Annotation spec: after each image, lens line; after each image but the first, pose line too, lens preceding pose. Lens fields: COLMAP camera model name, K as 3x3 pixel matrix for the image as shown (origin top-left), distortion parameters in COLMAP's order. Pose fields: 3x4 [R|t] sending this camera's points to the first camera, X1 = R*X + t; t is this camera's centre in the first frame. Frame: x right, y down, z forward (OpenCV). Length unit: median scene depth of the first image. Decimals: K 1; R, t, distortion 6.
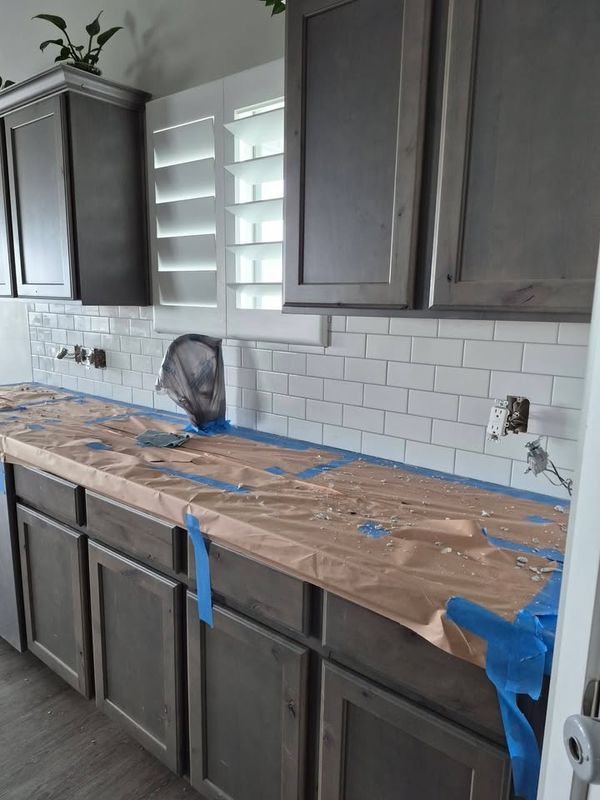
lens RADIAL K [[547.6, 0, 296.9], [0, 547.6, 402.0], [0, 0, 1]] dist [0.042251, -0.040889]
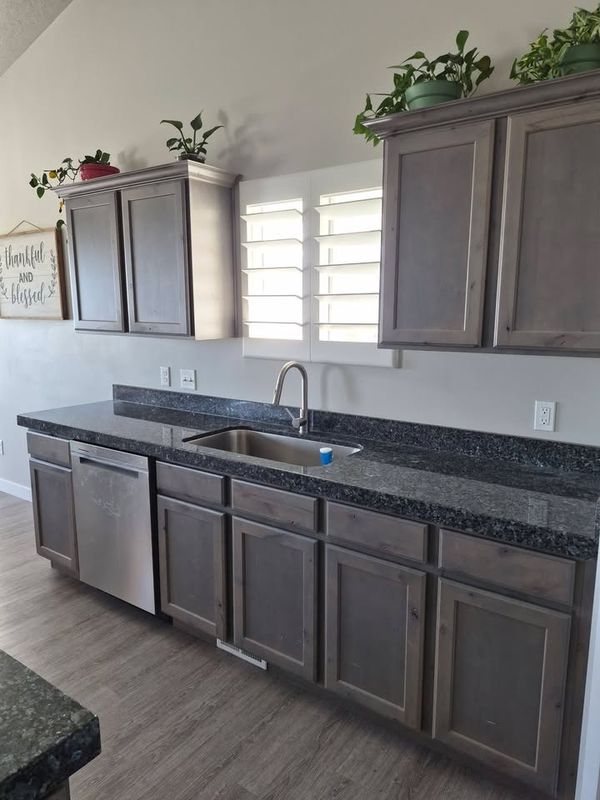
lens RADIAL K [[547.6, 0, 299.8], [0, 547.6, 394.8], [0, 0, 1]] dist [0.042251, -0.040889]
pose [[0.998160, -0.026058, 0.054754, -0.321087], [0.027509, 0.999286, -0.025912, -0.010955], [-0.054039, 0.027370, 0.998164, -0.416128]]
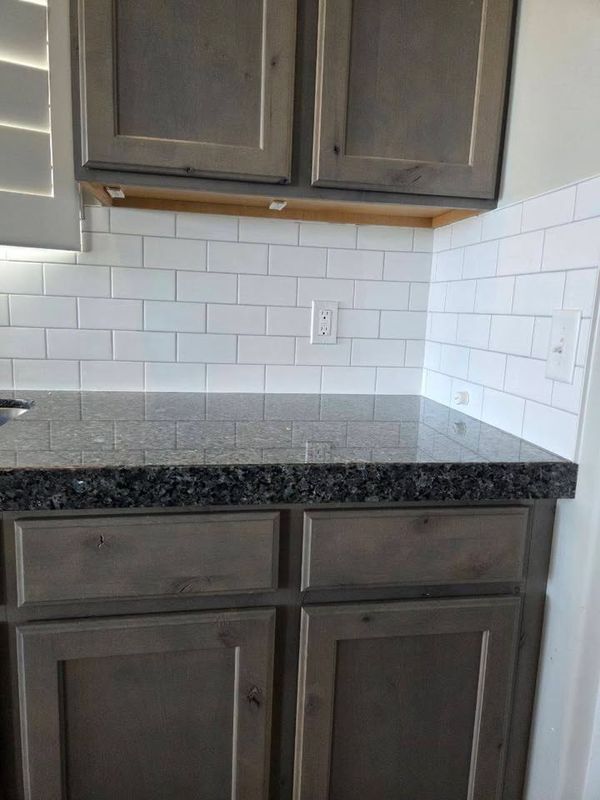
lens RADIAL K [[547.6, 0, 294.5], [0, 547.6, 401.5], [0, 0, 1]] dist [0.042251, -0.040889]
pose [[0.661210, -0.120246, 0.740502, -0.392956], [0.112469, 0.991804, 0.060627, 0.098408], [-0.741723, 0.043196, 0.669314, 0.367505]]
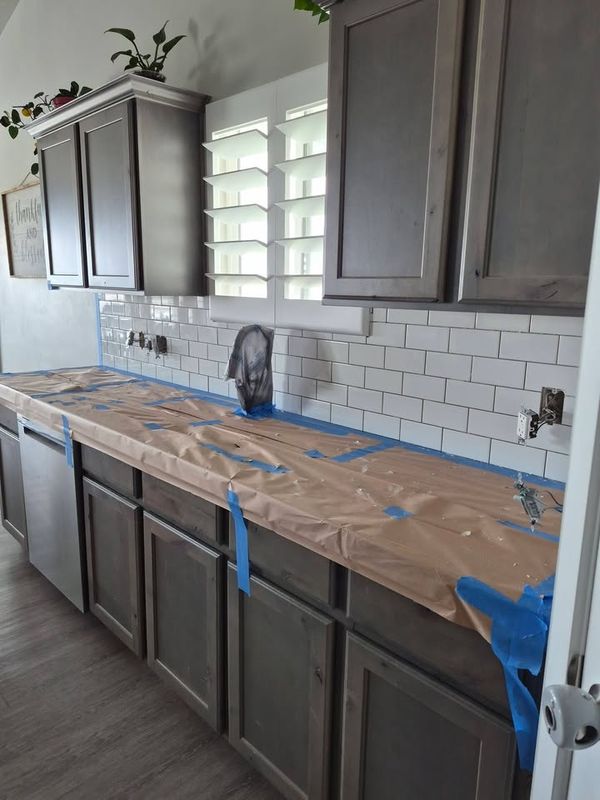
lens RADIAL K [[547.6, 0, 299.4], [0, 547.6, 388.8], [0, 0, 1]] dist [0.042251, -0.040889]
pose [[0.993920, 0.020462, -0.108182, 0.047813], [-0.020344, 0.999791, 0.002196, -0.001877], [0.108204, 0.000018, 0.994129, -0.057293]]
